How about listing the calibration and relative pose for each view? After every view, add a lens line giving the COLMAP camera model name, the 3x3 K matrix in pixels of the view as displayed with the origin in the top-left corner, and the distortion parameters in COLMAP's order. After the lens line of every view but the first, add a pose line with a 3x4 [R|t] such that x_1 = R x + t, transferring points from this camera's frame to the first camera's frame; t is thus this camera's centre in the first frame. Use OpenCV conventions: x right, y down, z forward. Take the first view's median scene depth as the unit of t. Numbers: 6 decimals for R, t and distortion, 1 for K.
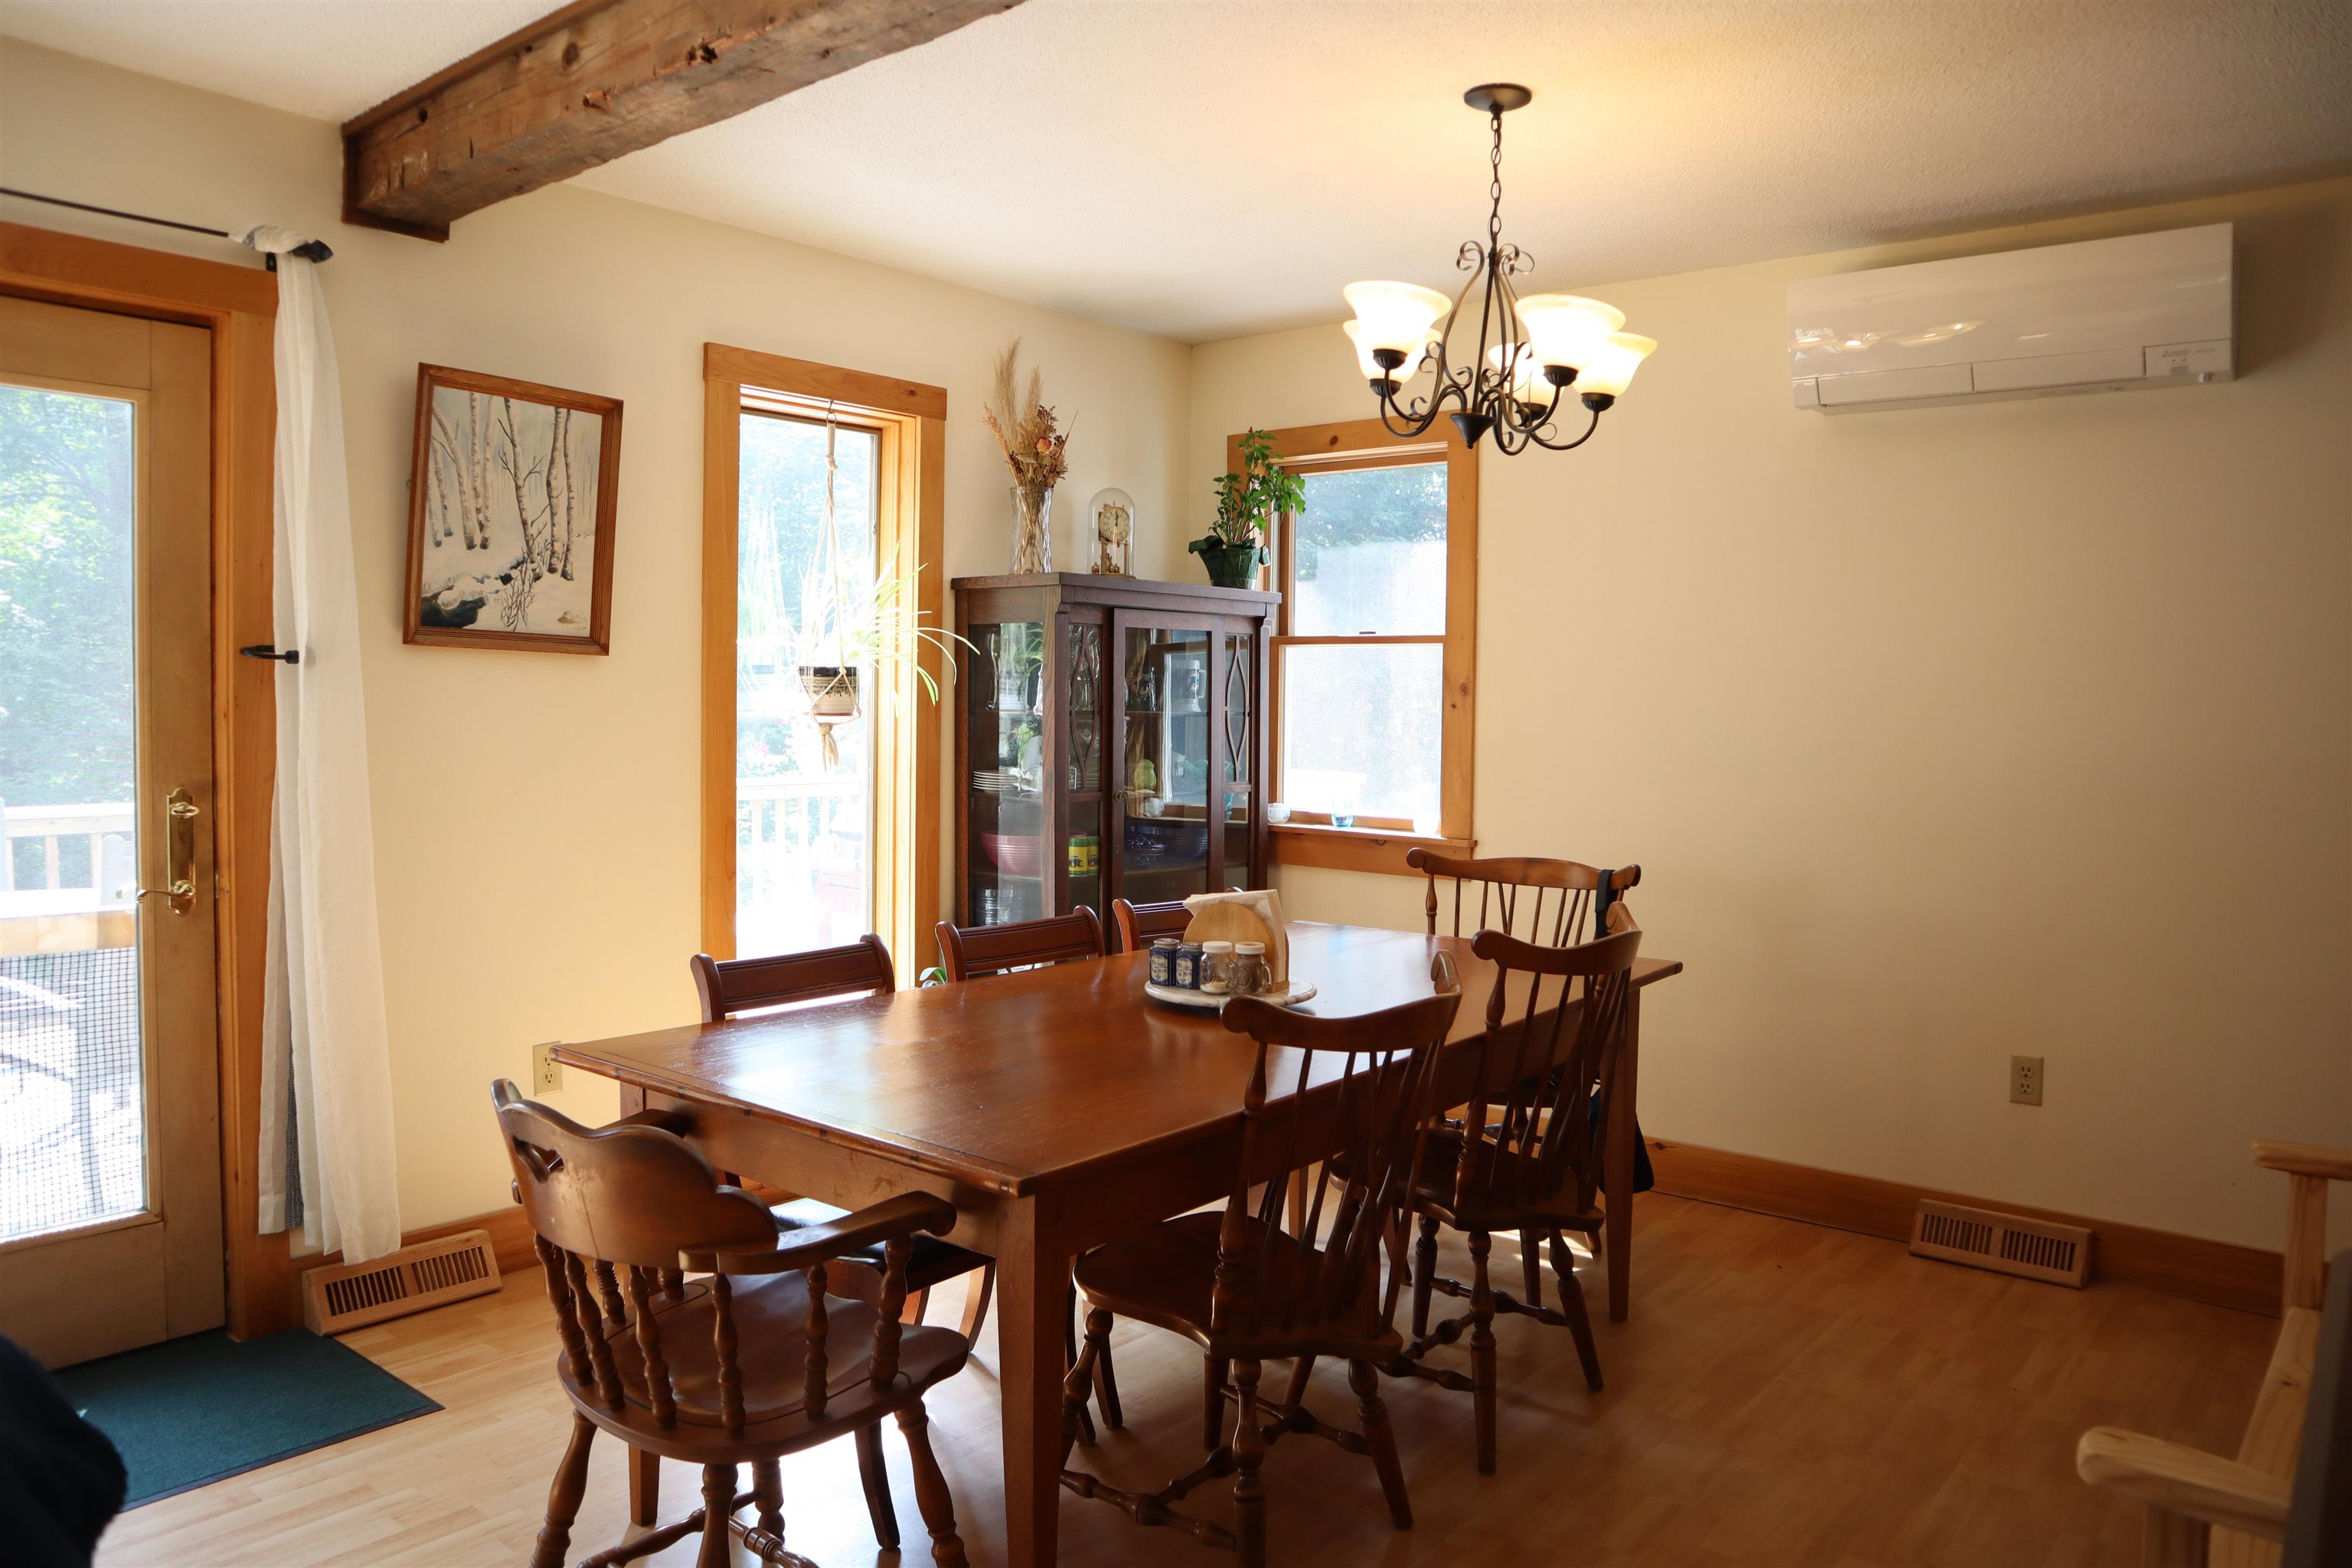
lens RADIAL K [[1625.8, 0, 1186.3], [0, 1625.8, 789.4], [0, 0, 1]] dist [-0.130902, 0.082174]
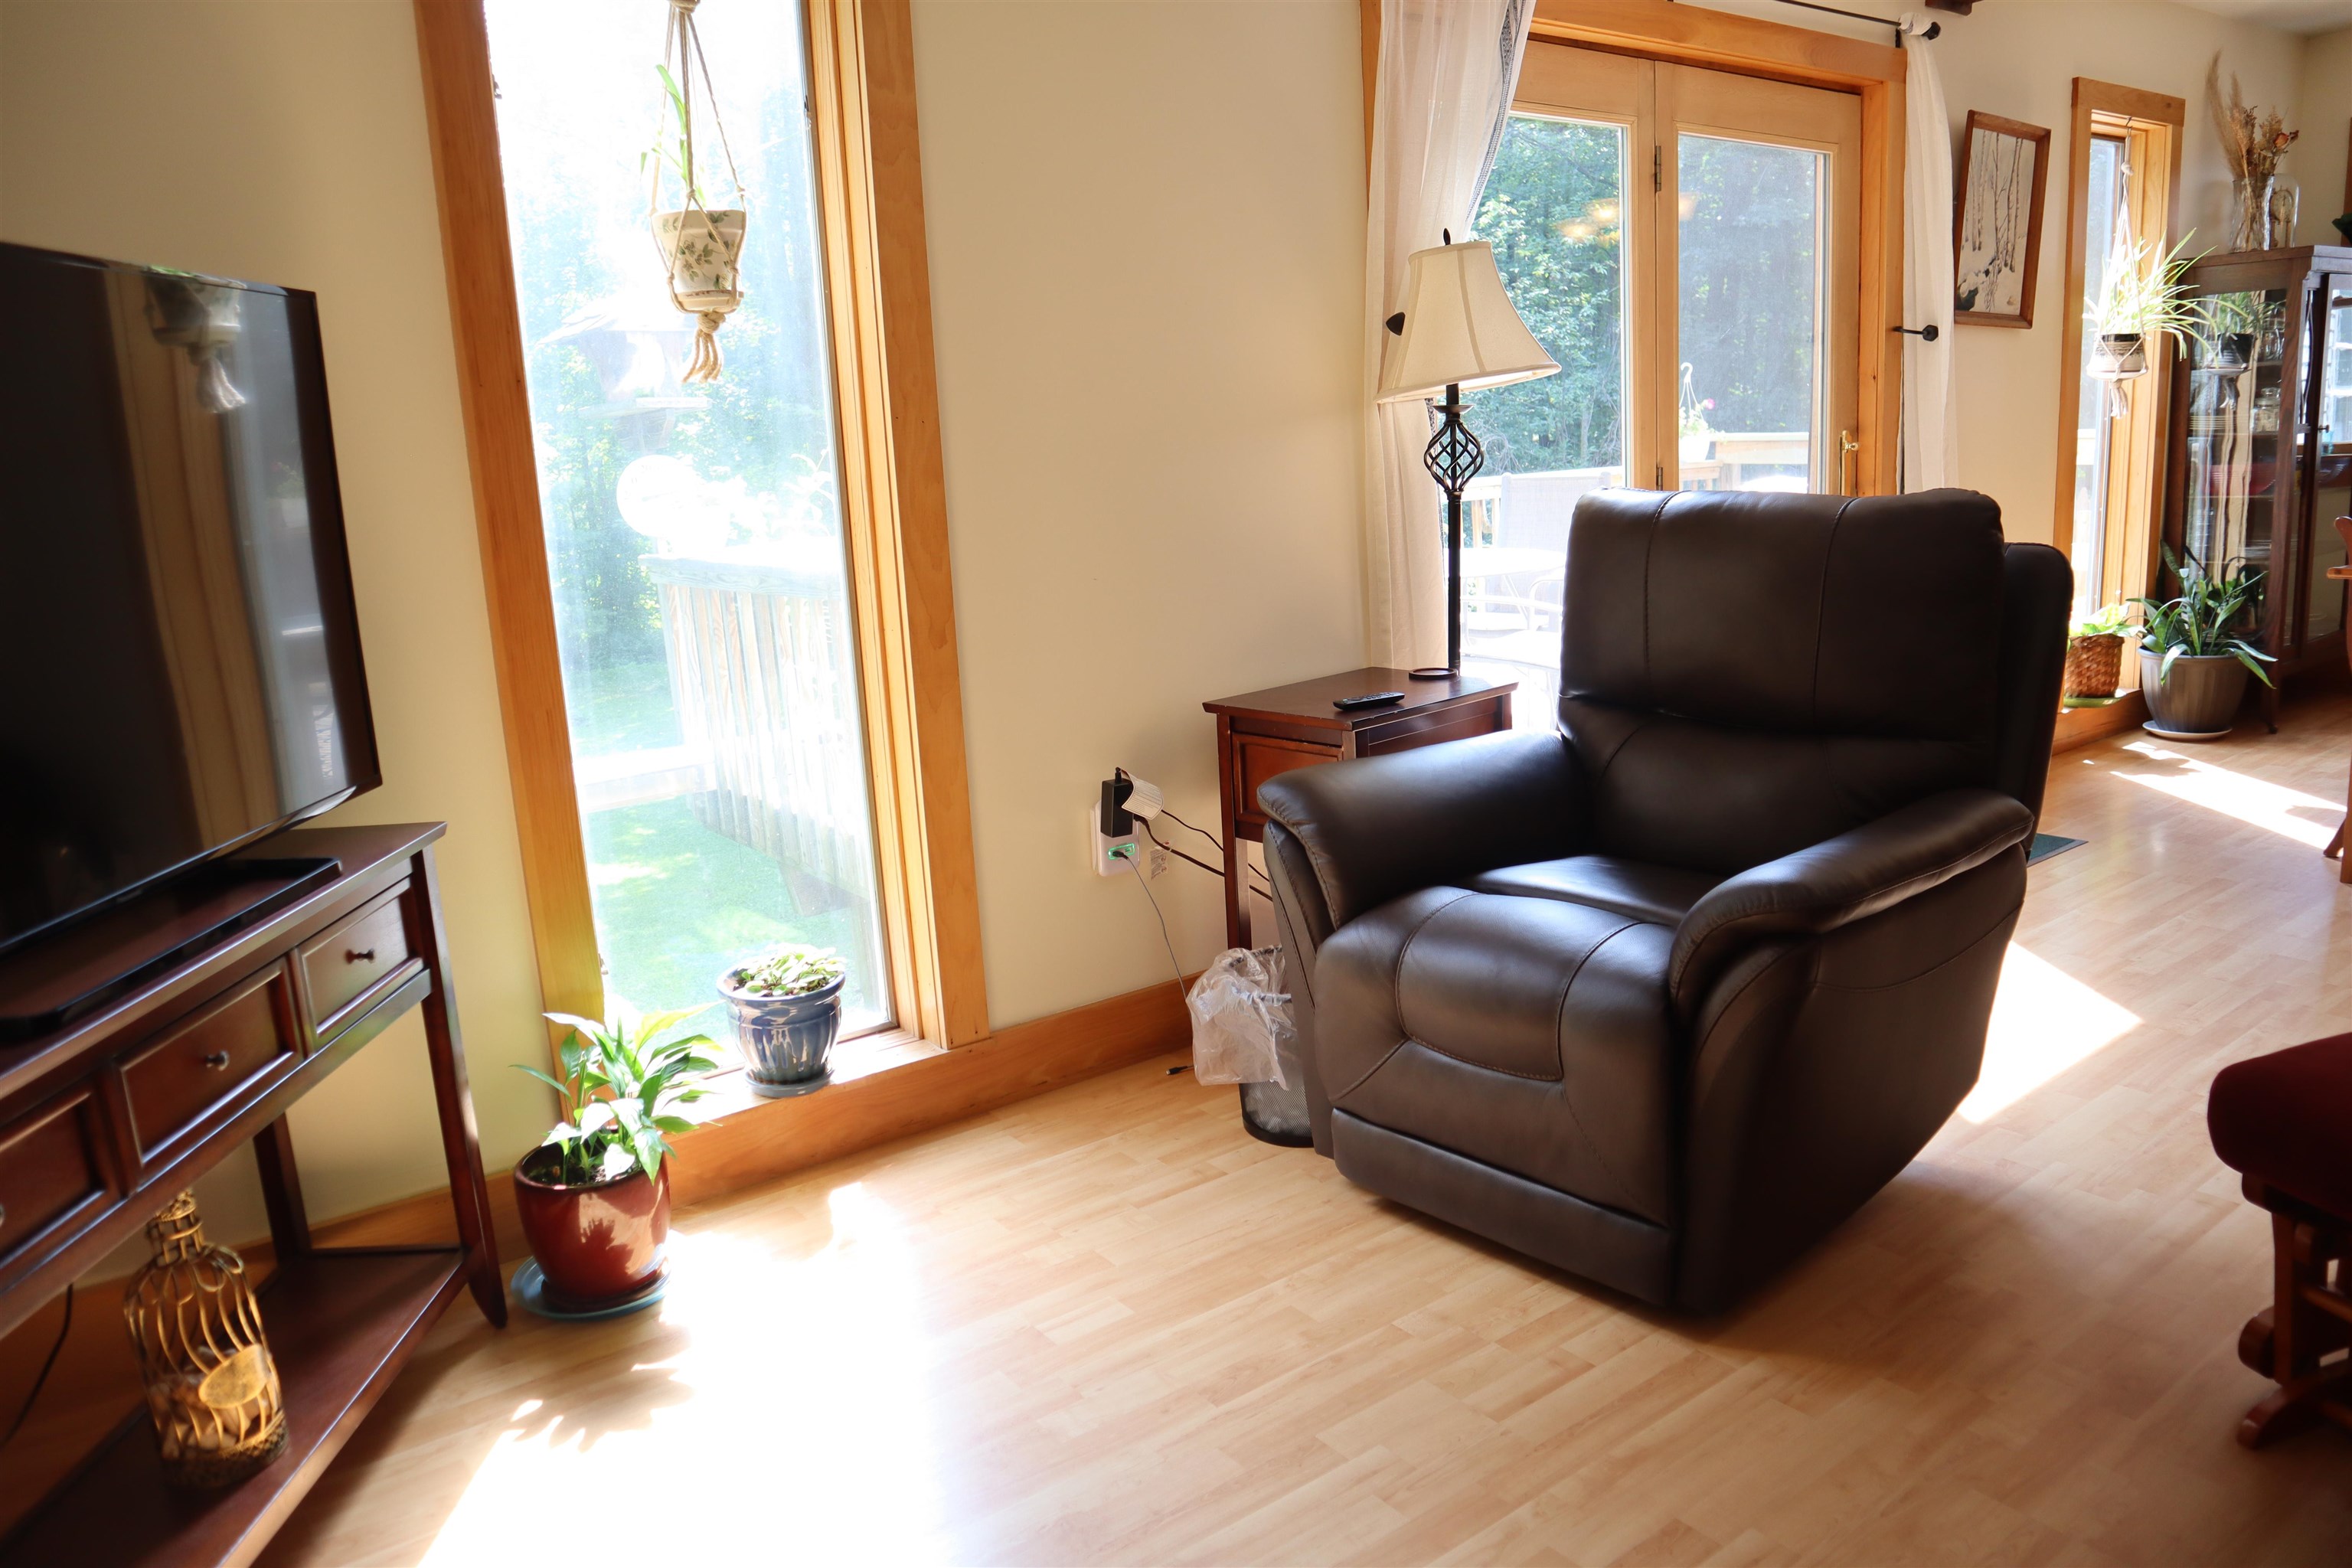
lens RADIAL K [[1611.6, 0, 1179.8], [0, 1611.6, 771.1], [0, 0, 1]] dist [-0.113599, 0.070028]
pose [[0.966474, -0.017729, -0.256152, -0.672750], [0.056875, 0.987614, 0.146235, 0.046995], [0.250386, -0.155901, 0.955511, -0.446101]]
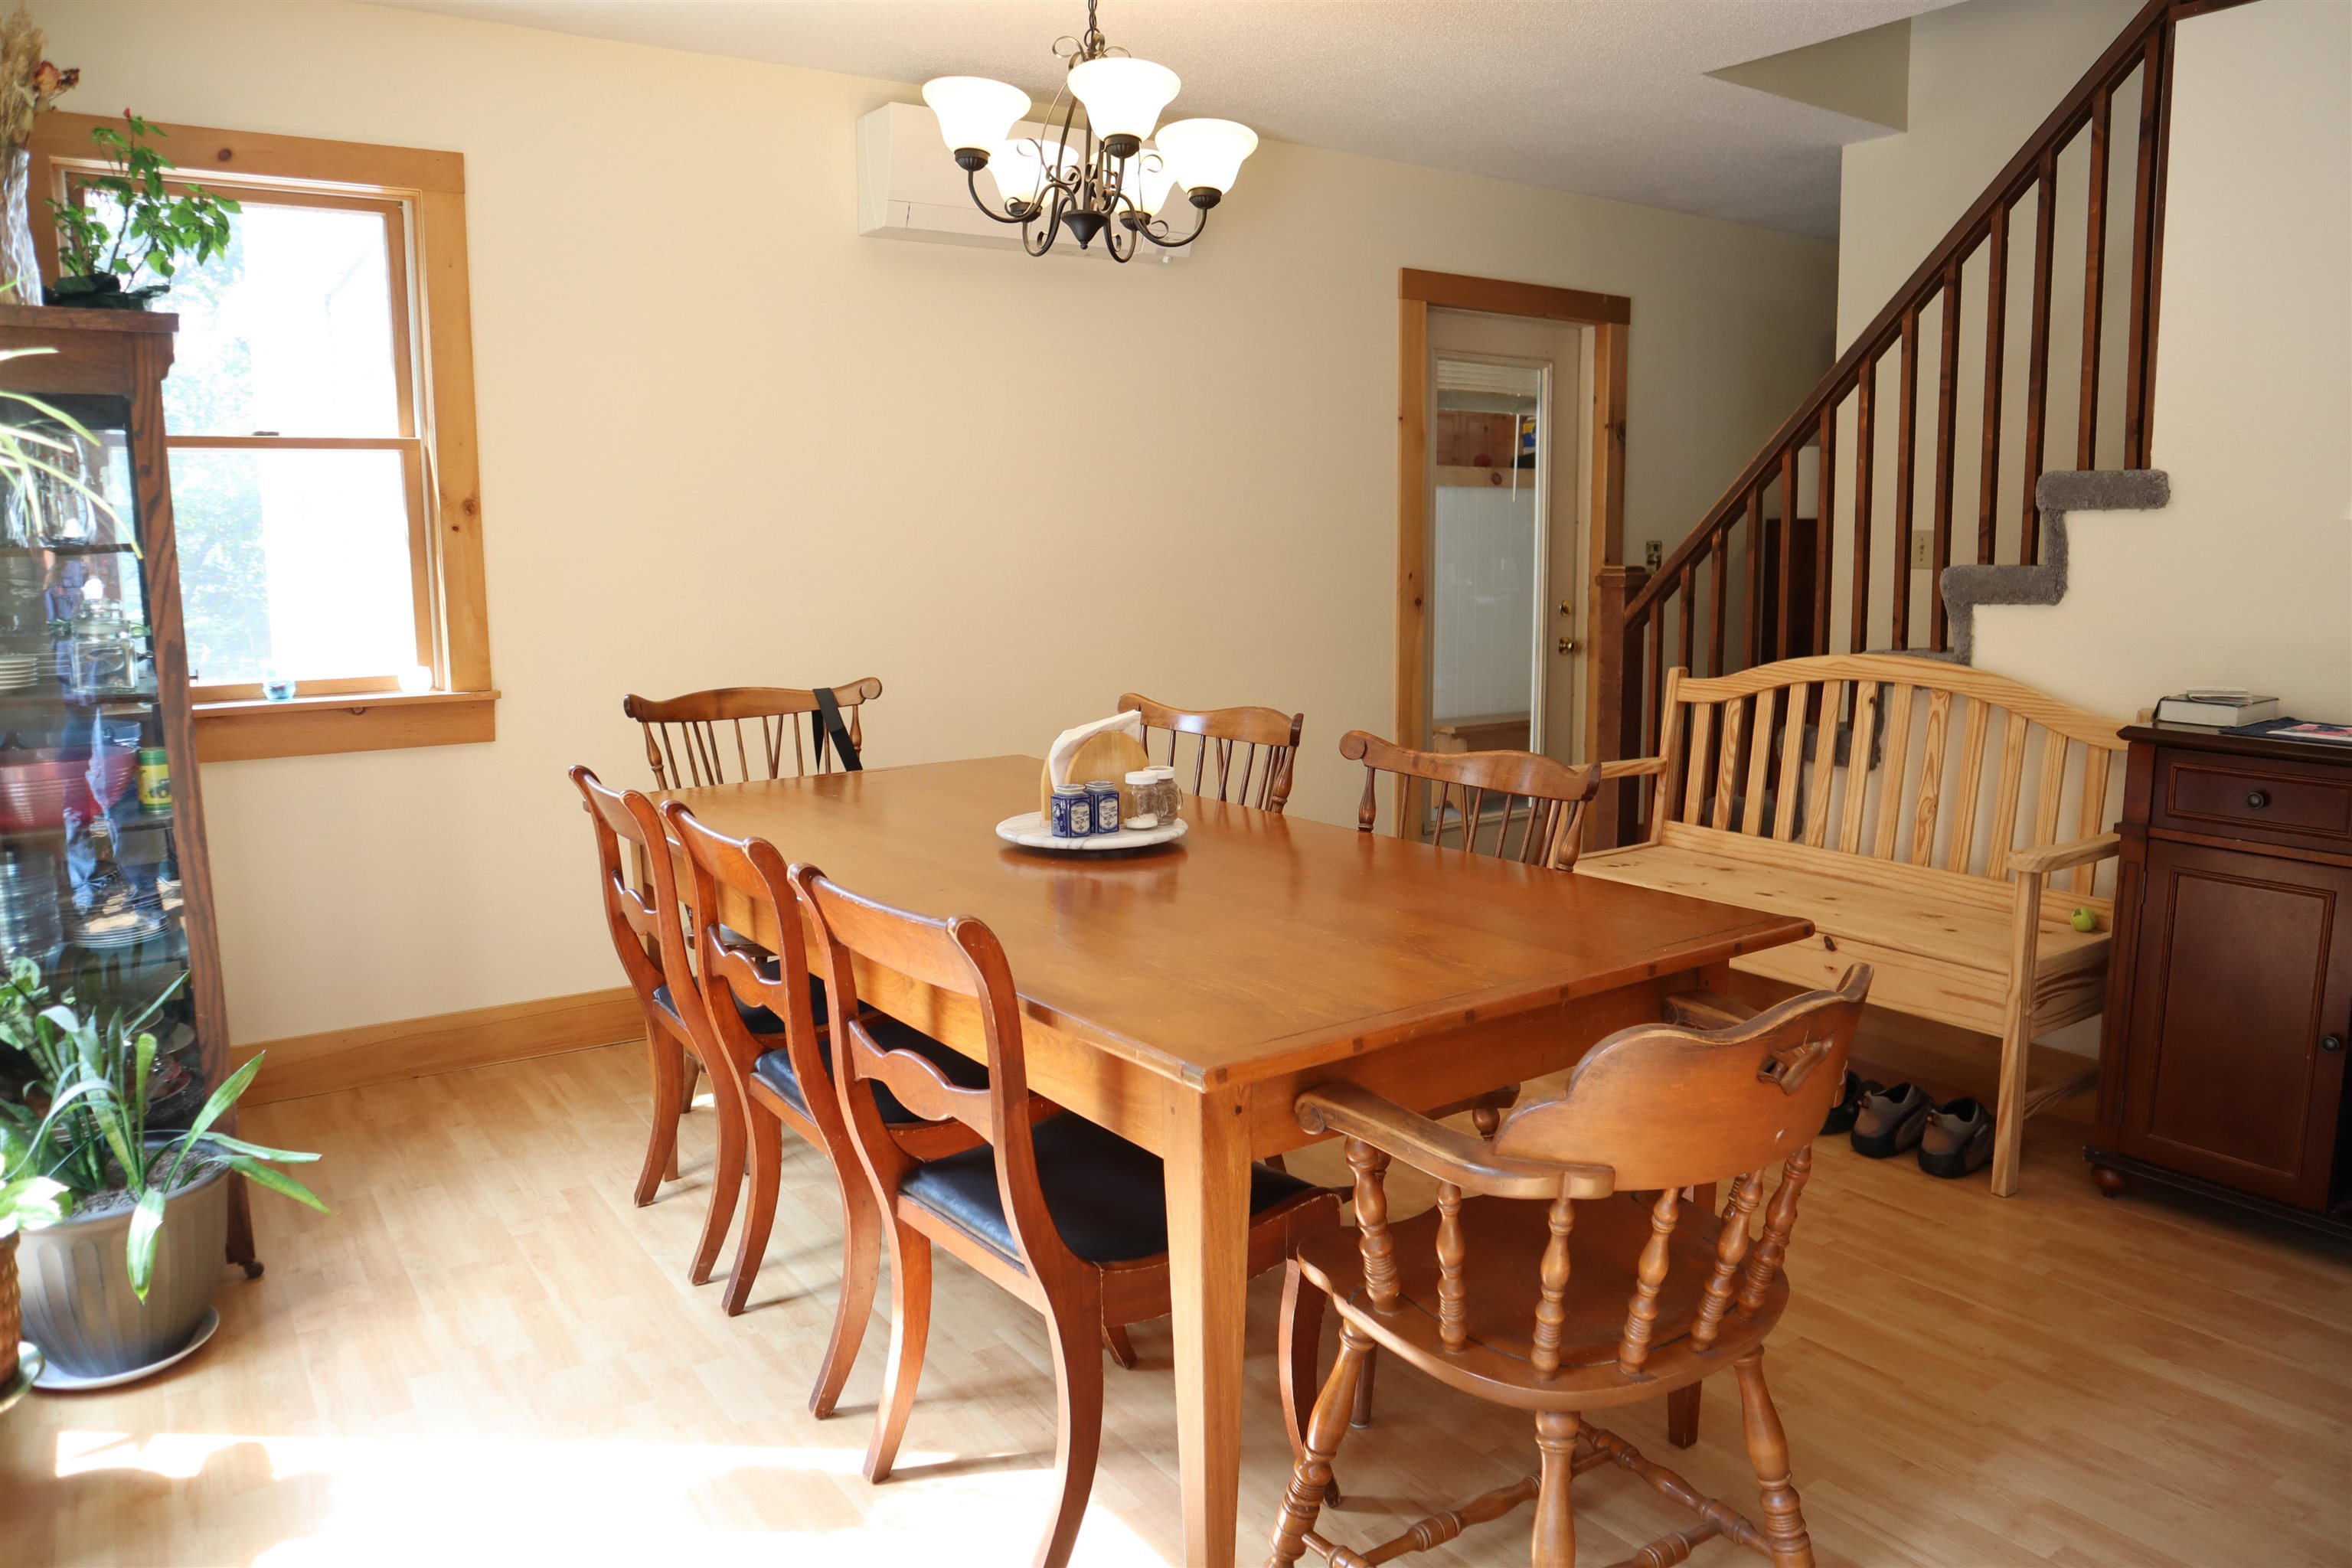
lens RADIAL K [[1629.4, 0, 1185.7], [0, 1629.4, 786.4], [0, 0, 1]] dist [-0.131801, 0.082405]
pose [[0.277650, -0.161188, 0.947064, -0.594256], [0.064005, 0.986737, 0.149175, -0.022505], [-0.958548, 0.019199, 0.284284, 0.512122]]
